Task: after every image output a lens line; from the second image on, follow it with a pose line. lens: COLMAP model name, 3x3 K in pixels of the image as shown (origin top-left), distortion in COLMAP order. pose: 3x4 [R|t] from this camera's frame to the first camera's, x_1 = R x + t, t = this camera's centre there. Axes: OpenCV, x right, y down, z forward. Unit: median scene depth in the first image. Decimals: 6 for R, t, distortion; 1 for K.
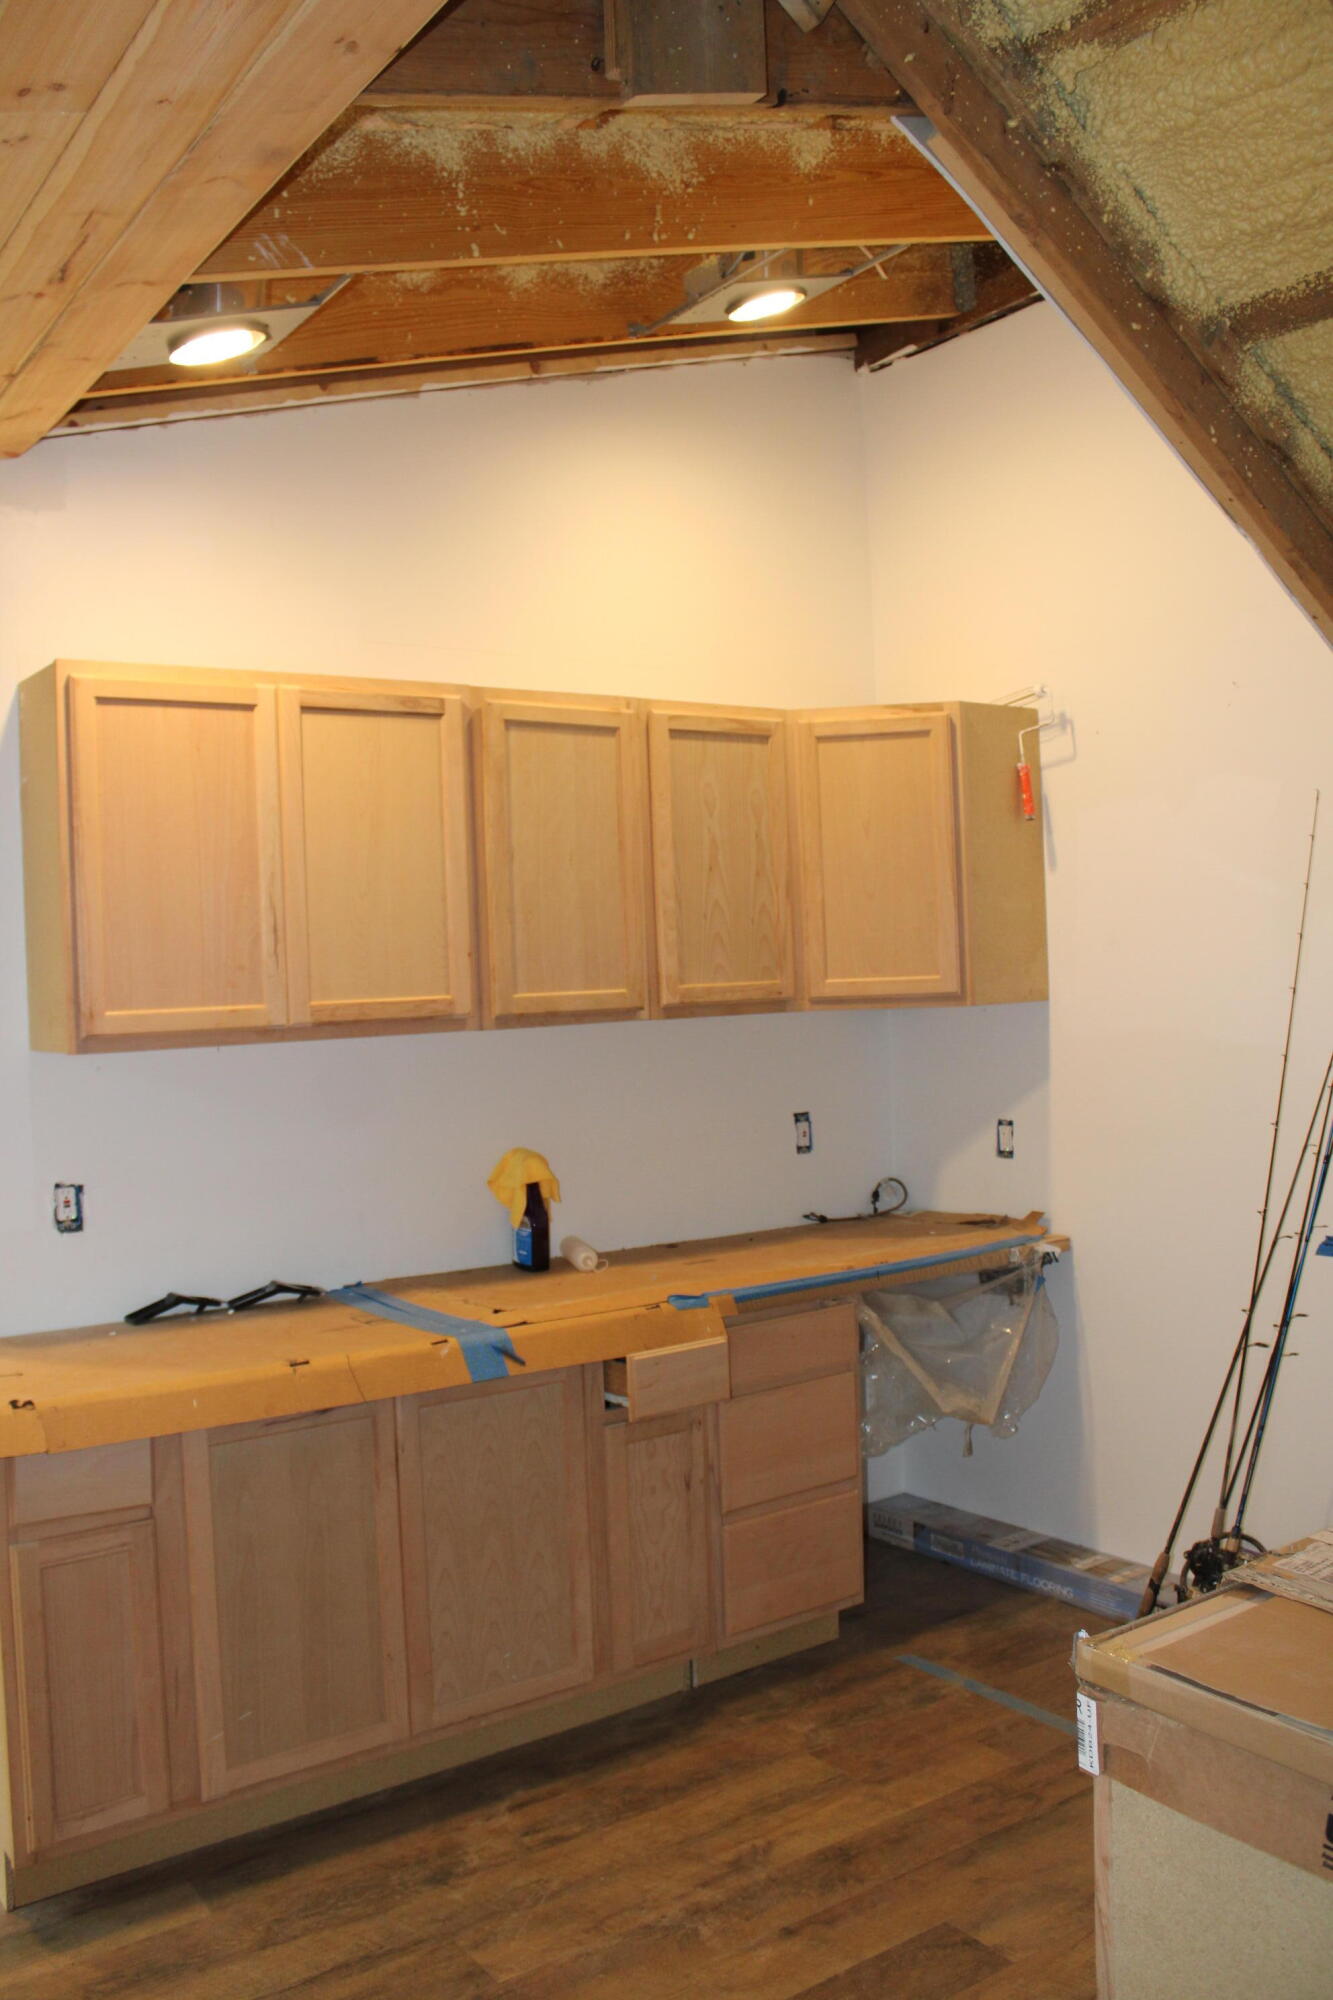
lens RADIAL K [[1675.7, 0, 649.7], [0, 1675.7, 1000.1], [0, 0, 1]] dist [-0.169565, 0.156535]
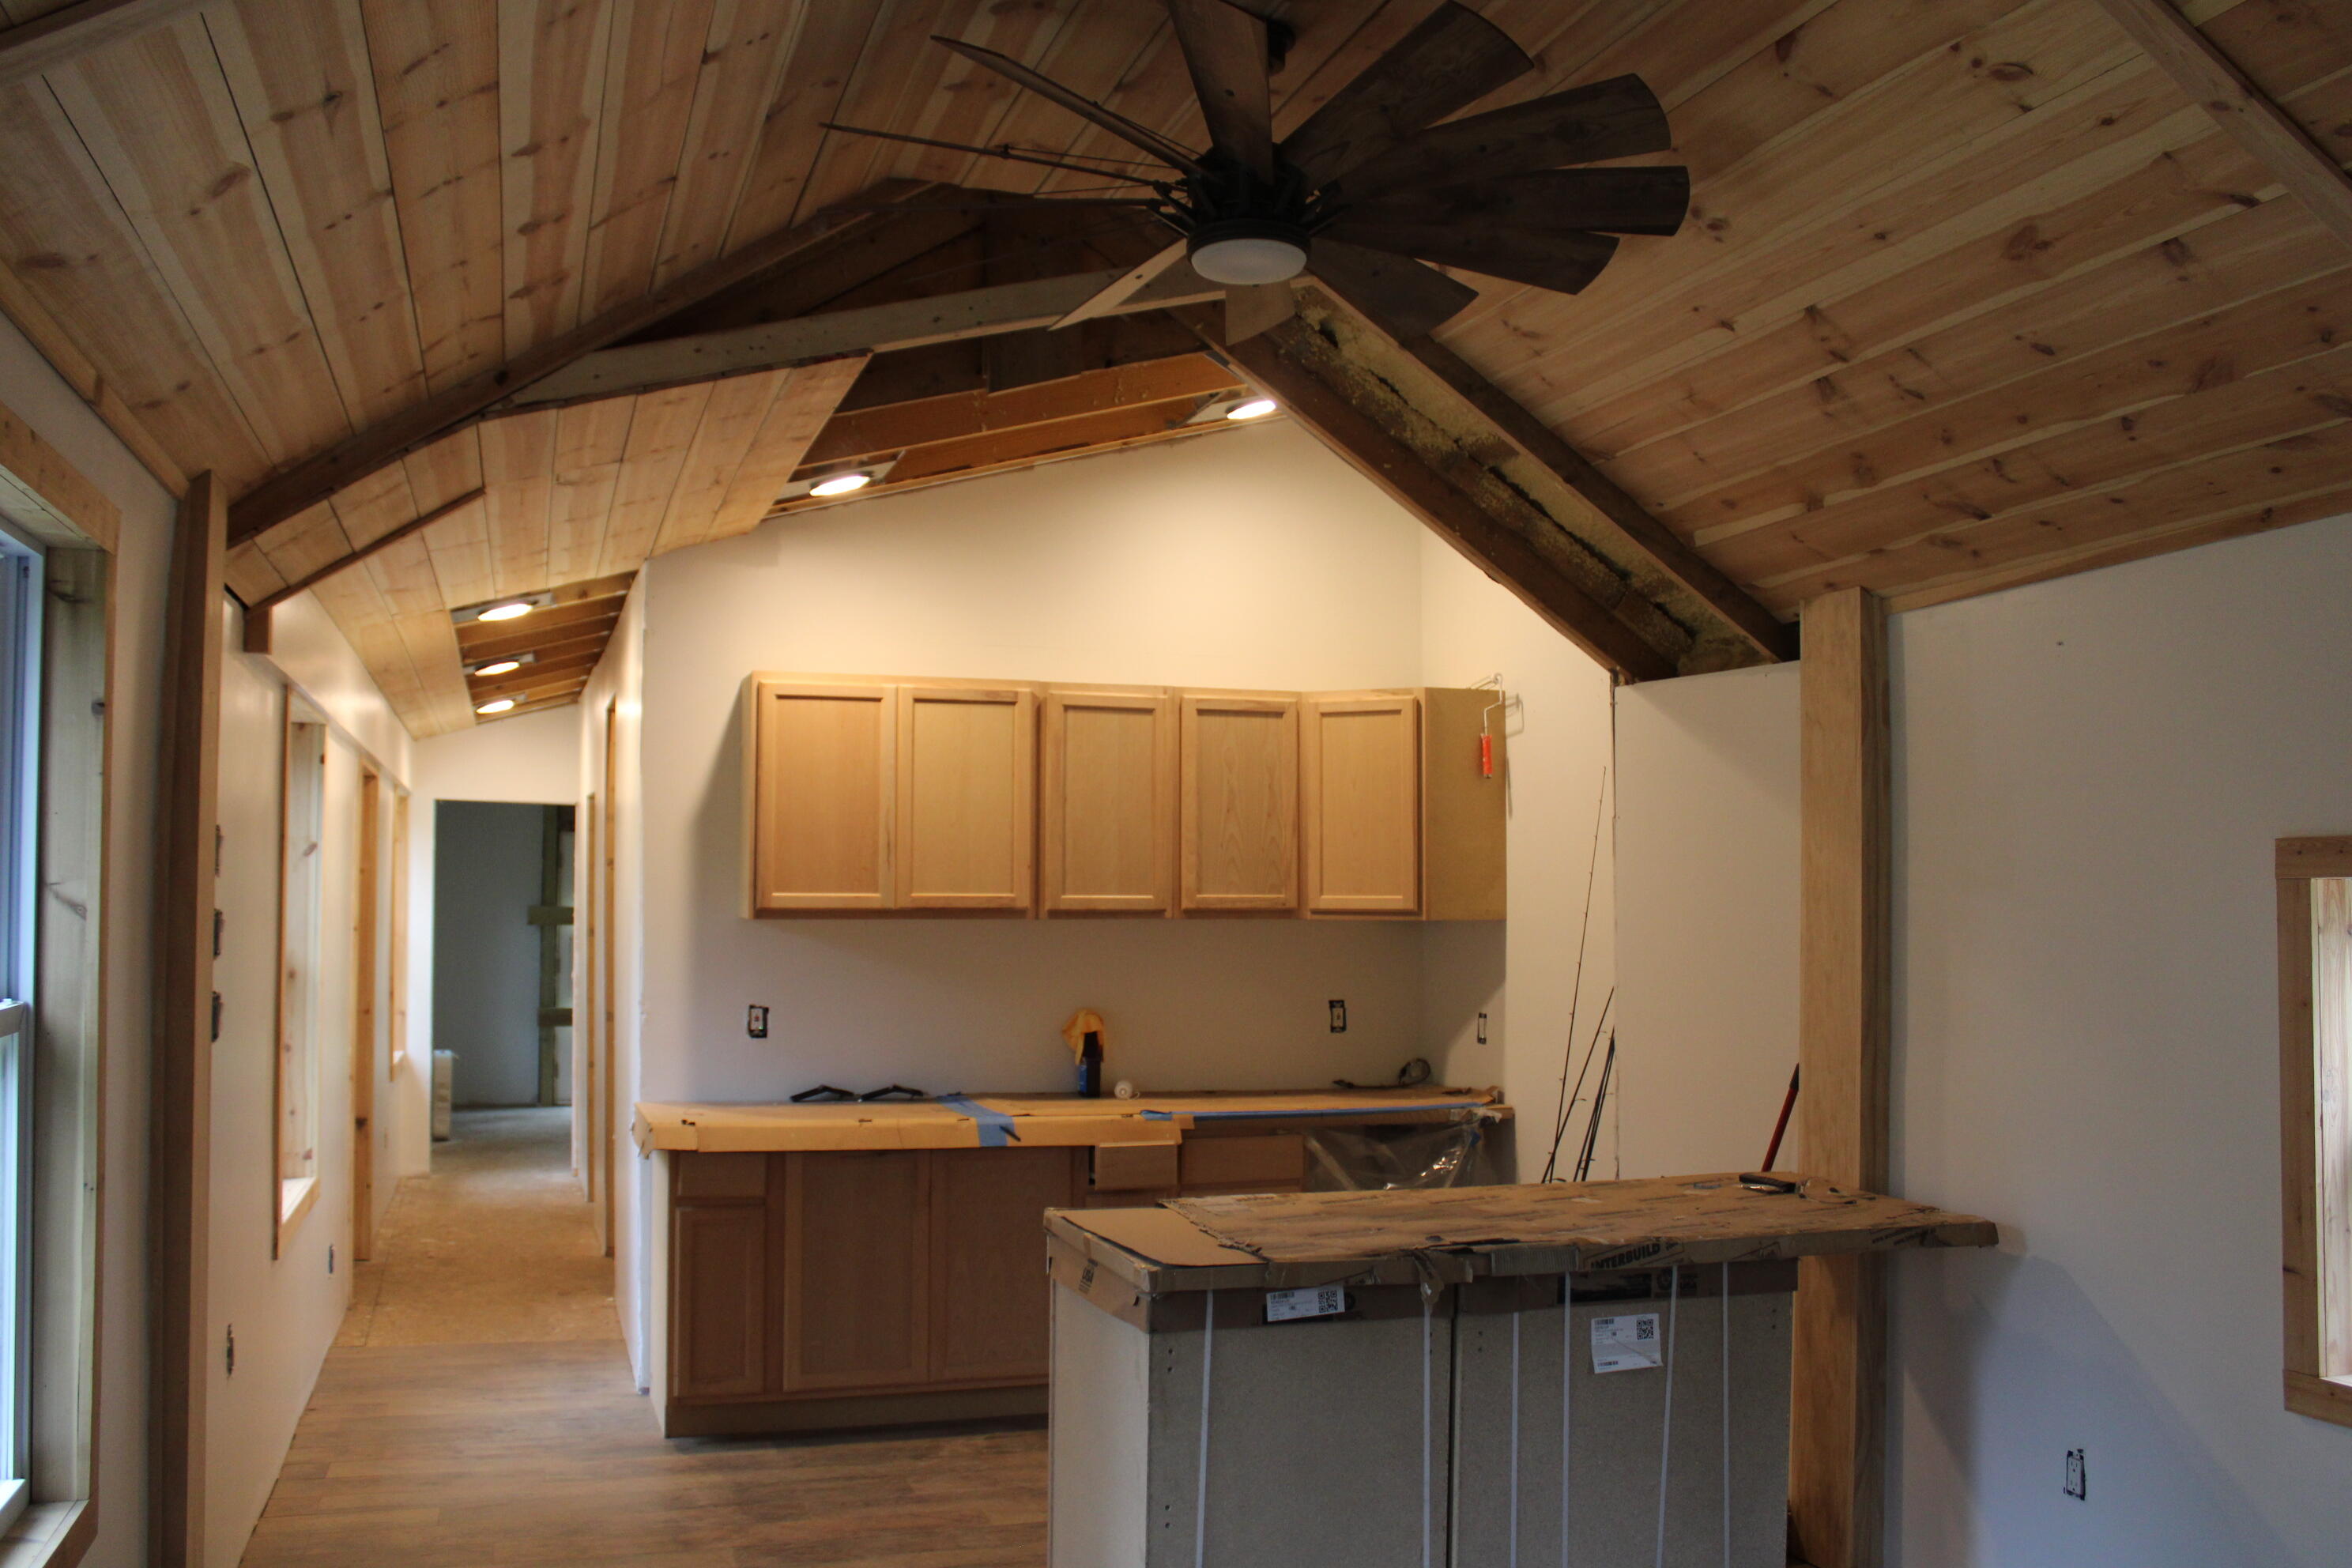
lens RADIAL K [[1970.6, 0, 1171.3], [0, 1970.6, 777.0], [0, 0, 1]] dist [-0.169565, 0.156535]
pose [[0.960017, 0.024343, -0.278881, 0.474852], [-0.044351, 0.996856, -0.065662, 0.001801], [0.276405, 0.075405, 0.958078, -0.598023]]
